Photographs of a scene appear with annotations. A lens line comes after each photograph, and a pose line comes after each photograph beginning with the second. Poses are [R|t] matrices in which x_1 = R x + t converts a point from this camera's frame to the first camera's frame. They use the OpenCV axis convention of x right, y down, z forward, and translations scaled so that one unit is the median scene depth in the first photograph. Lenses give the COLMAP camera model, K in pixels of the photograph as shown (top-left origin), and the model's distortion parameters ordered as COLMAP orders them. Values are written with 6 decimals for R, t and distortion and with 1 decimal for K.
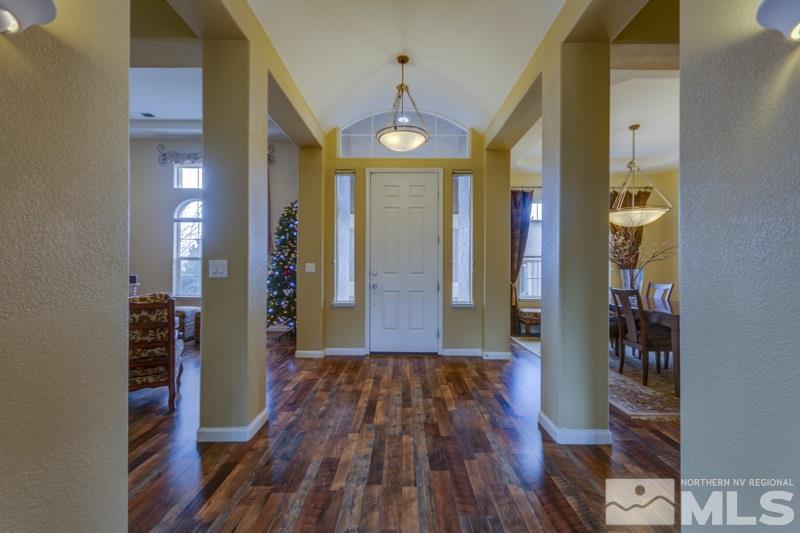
lens RADIAL K [[357.8, 0, 395.7], [0, 357.8, 264.8], [0, 0, 1]] dist [0.003777, -0.000025]
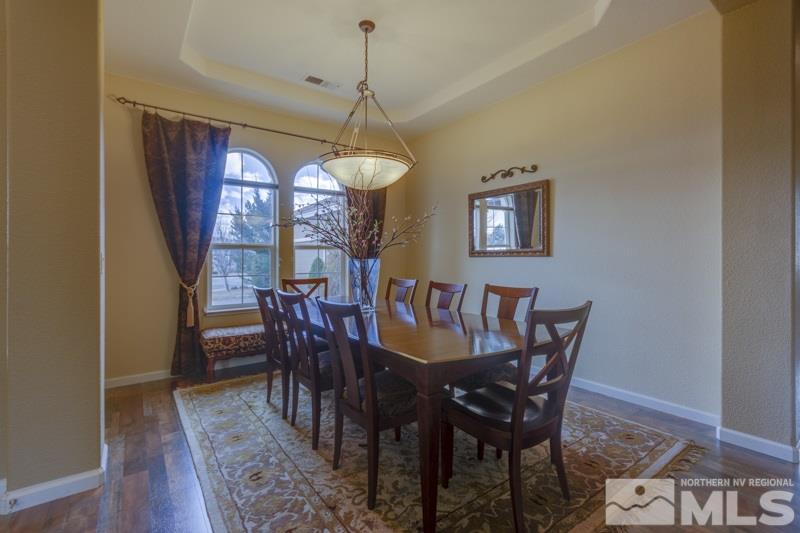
lens RADIAL K [[357.8, 0, 401.3], [0, 357.8, 263.3], [0, 0, 1]] dist [0.003777, -0.000025]
pose [[0.814874, -0.008119, 0.579581, 0.355858], [0.001935, 0.999934, 0.011286, 0.012015], [-0.579635, -0.008075, 0.814836, 0.465609]]
